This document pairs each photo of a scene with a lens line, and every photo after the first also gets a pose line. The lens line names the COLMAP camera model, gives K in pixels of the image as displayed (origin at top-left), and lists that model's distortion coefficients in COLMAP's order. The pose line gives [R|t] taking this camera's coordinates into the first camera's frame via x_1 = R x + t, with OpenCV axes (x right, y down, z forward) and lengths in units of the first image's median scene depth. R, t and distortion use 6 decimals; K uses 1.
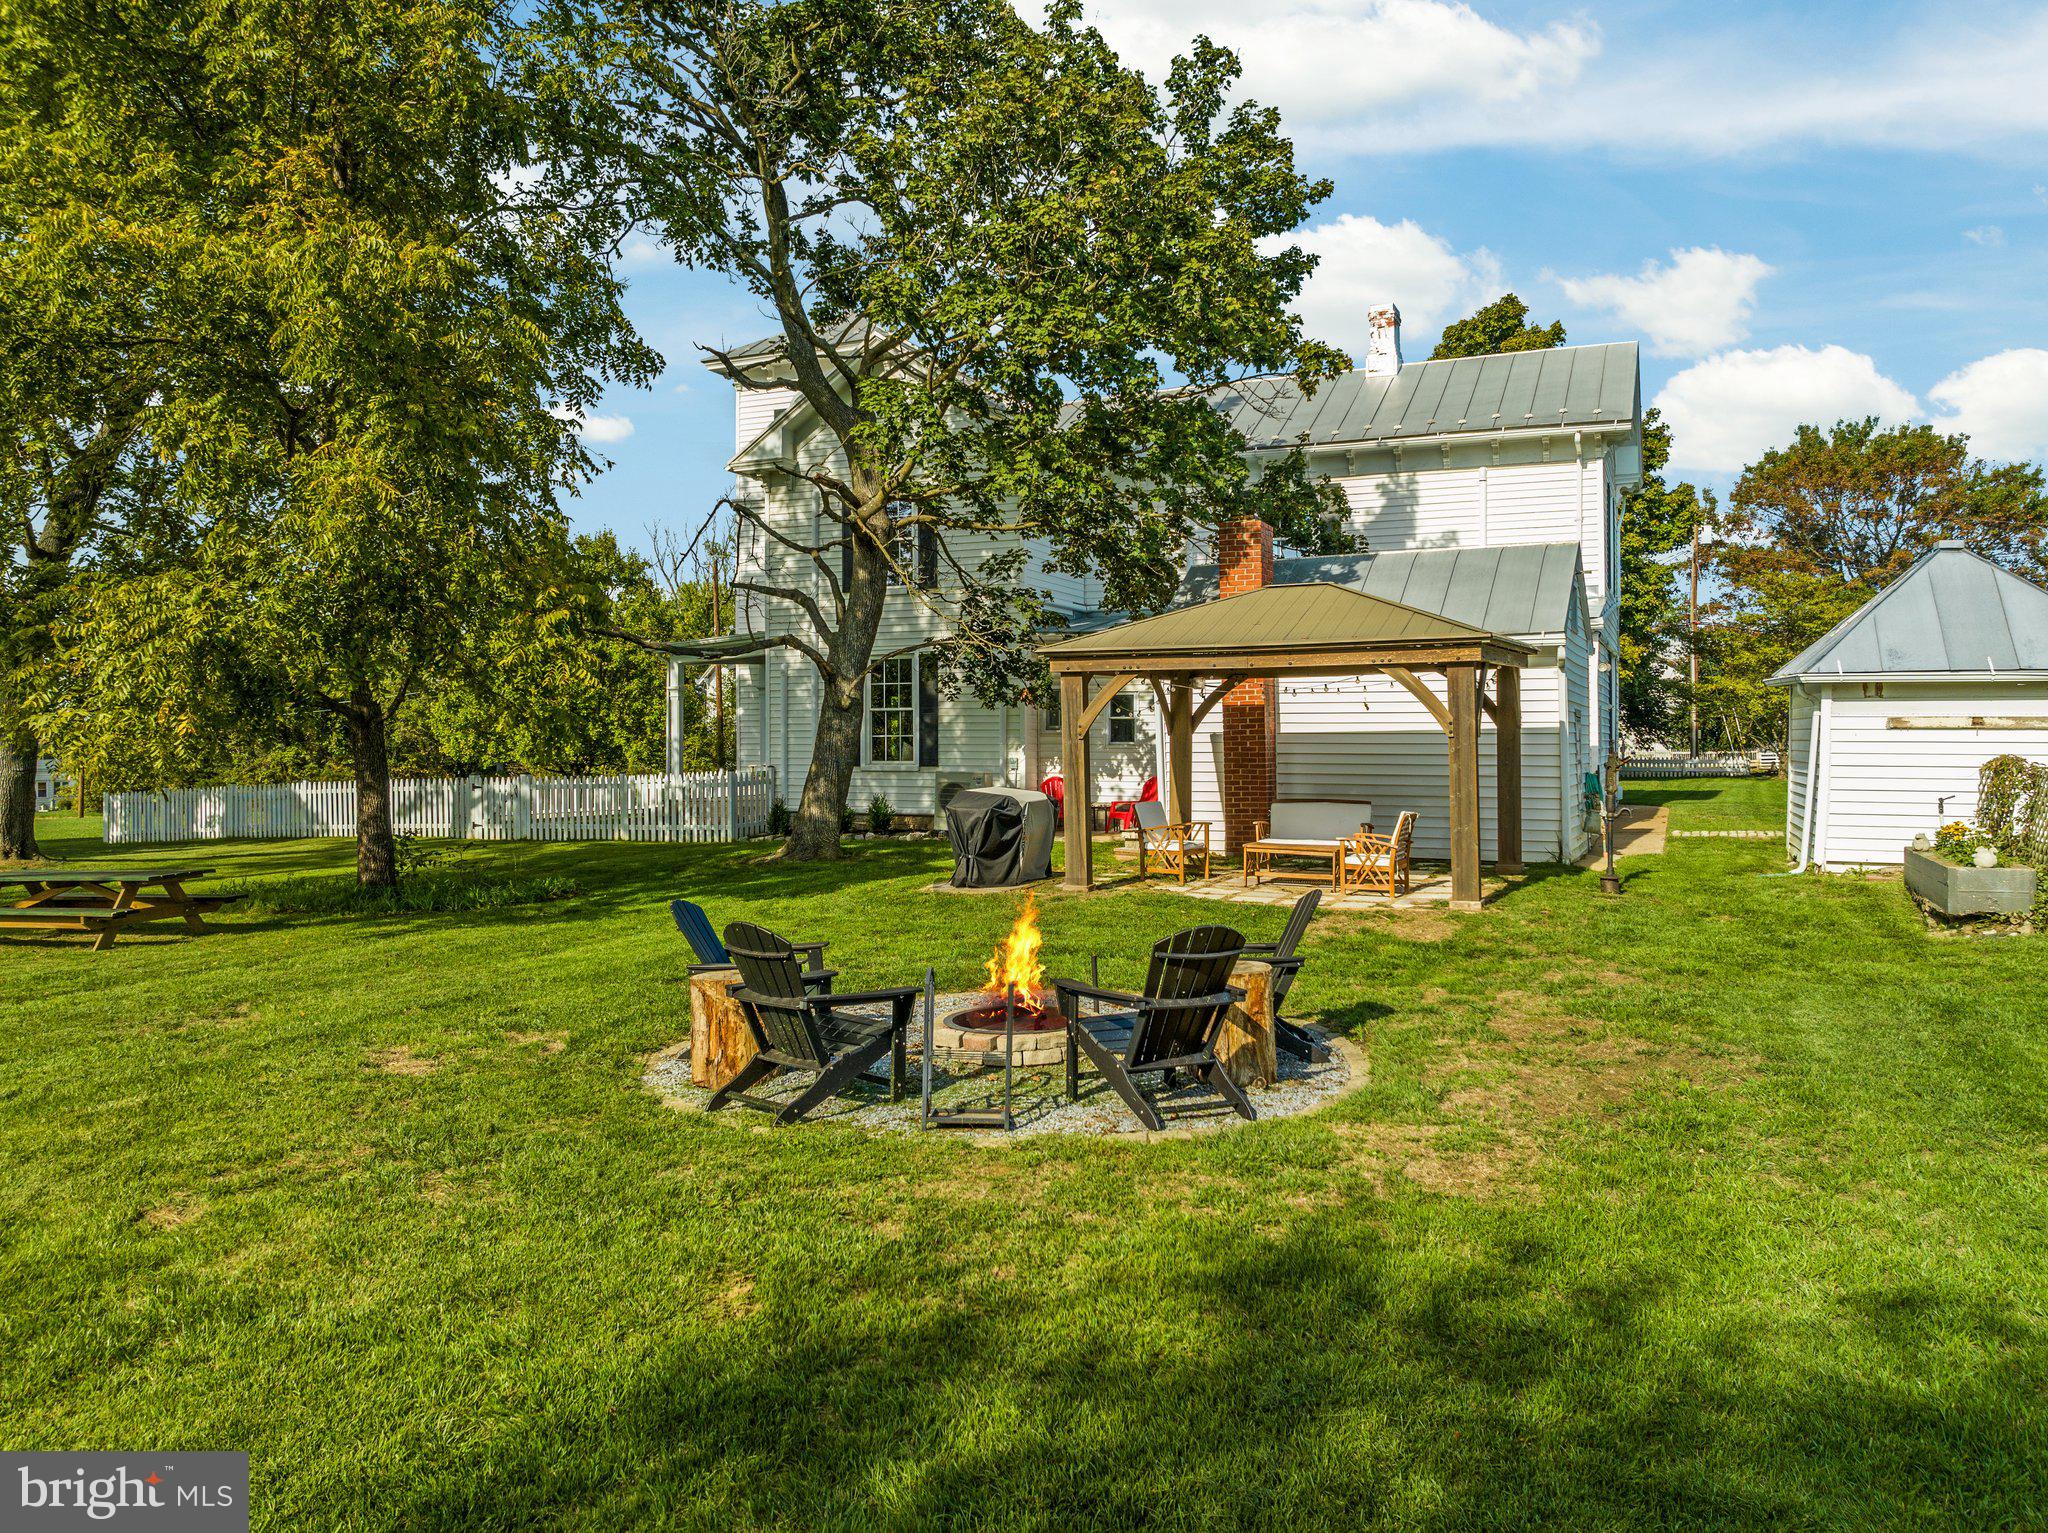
lens RADIAL K [[1443.4, 0, 1023.8], [0, 1443.4, 726.8], [0, 0, 1]] dist [-0.041667, 0.000752]
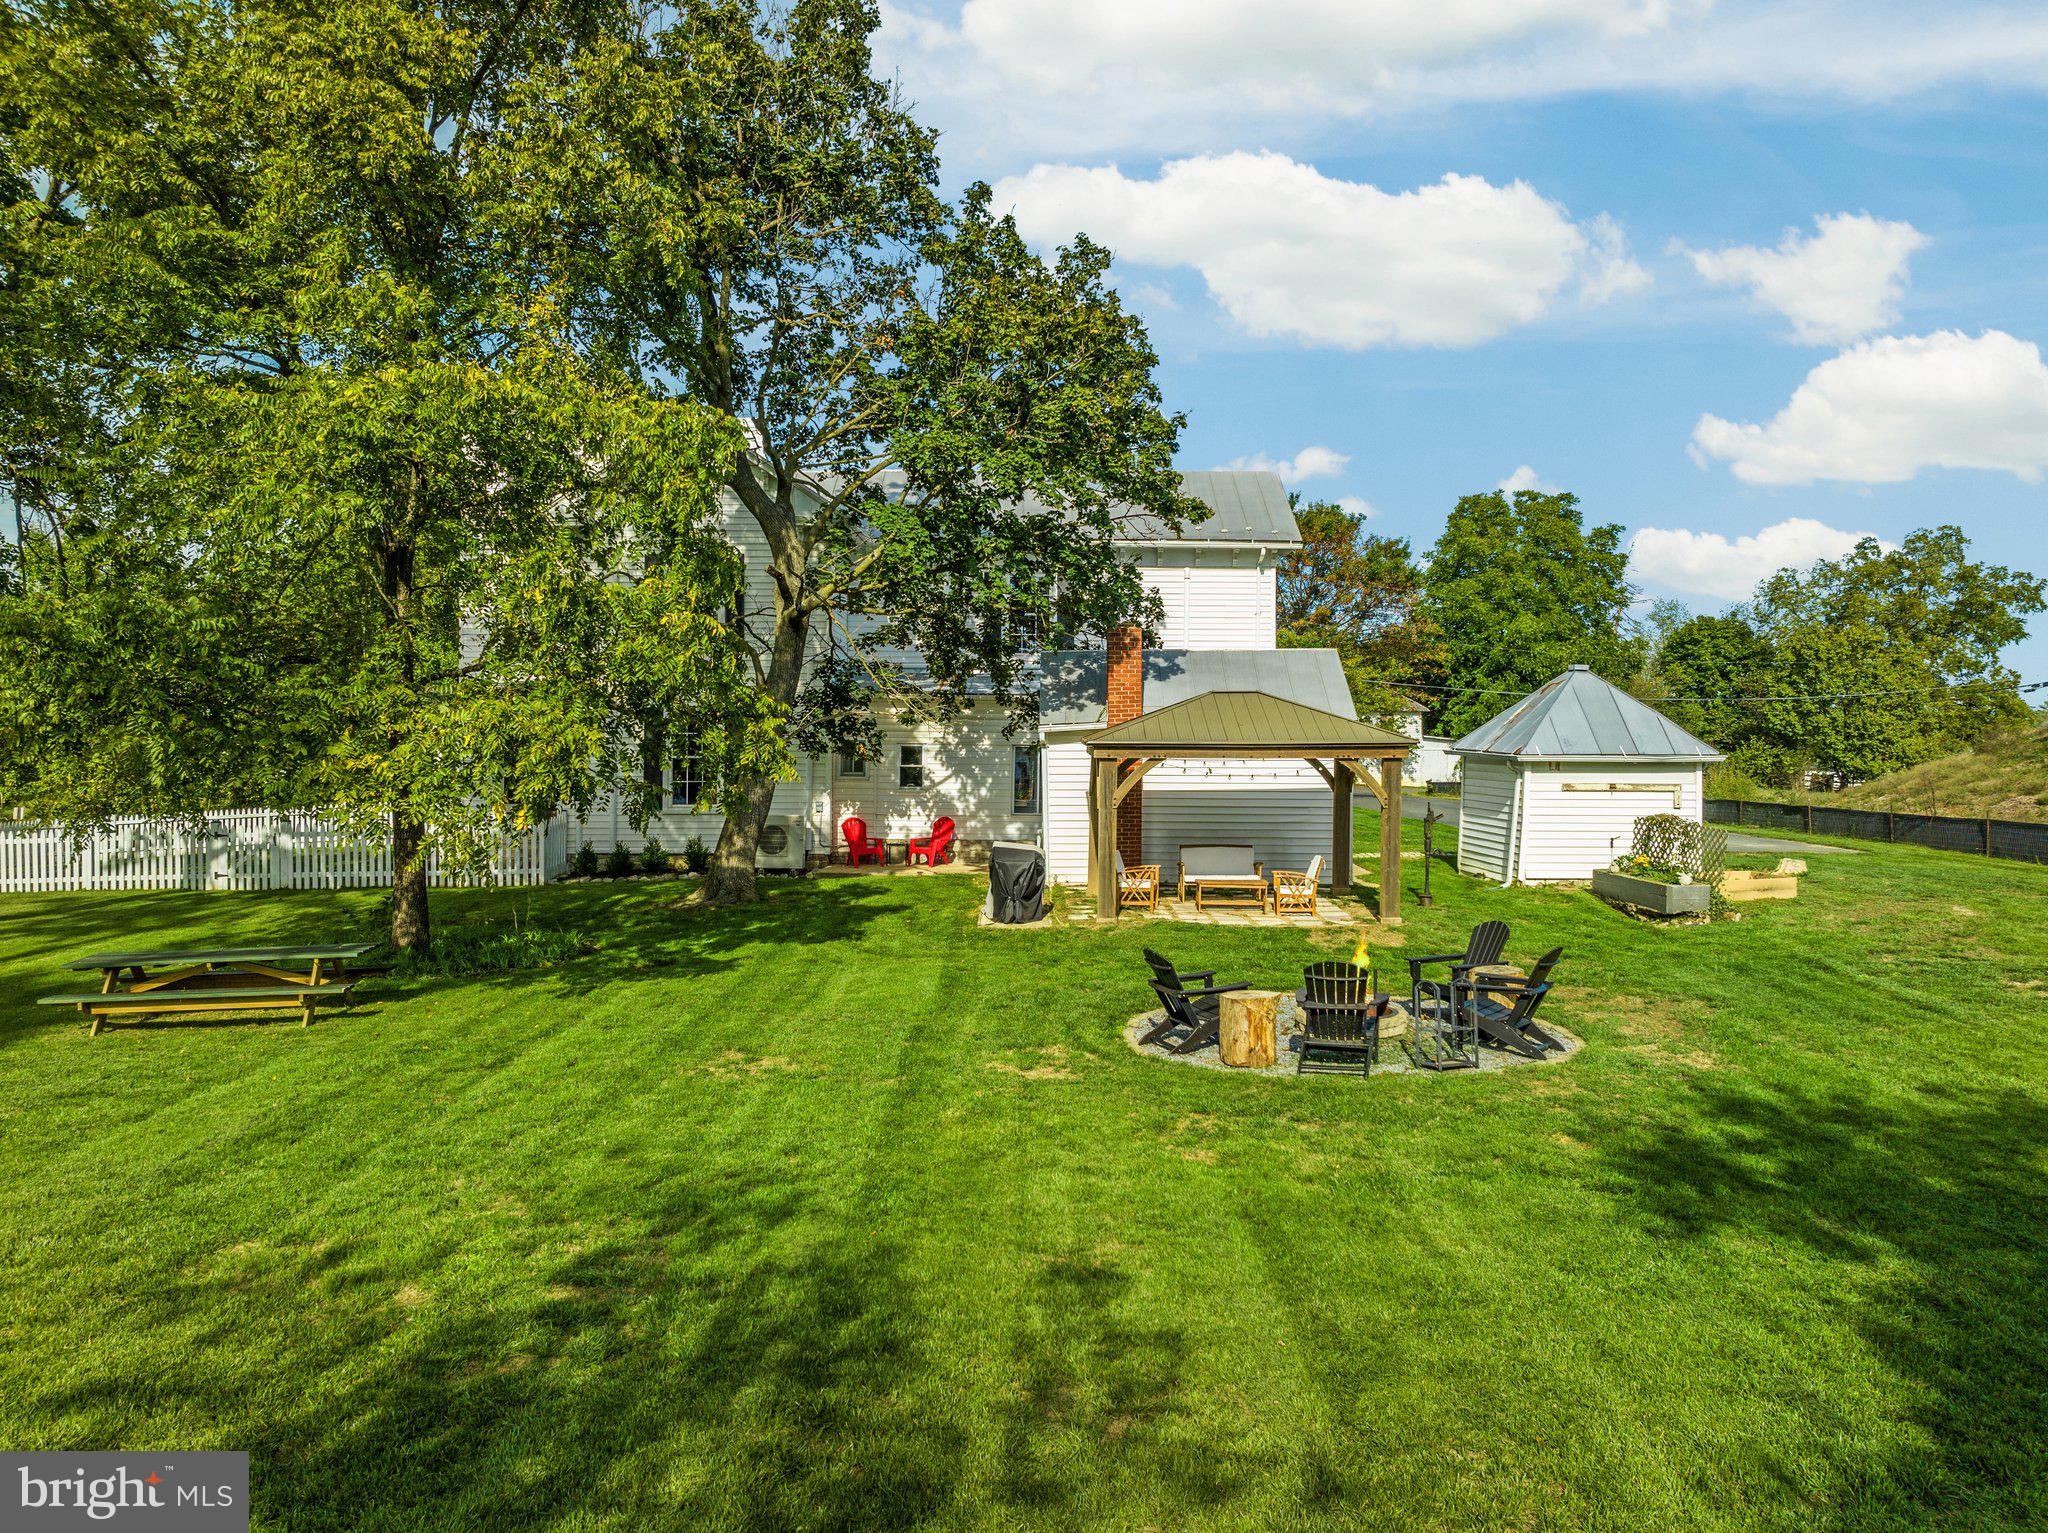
lens RADIAL K [[1447.5, 0, 1024.0], [0, 1447.5, 766.5], [0, 0, 1]] dist [-0.039083, 0.001379]
pose [[0.910208, -0.006347, 0.414102, -0.555730], [-0.004498, 0.999672, 0.025209, -0.060634], [-0.414127, -0.024808, 0.909881, -0.172107]]
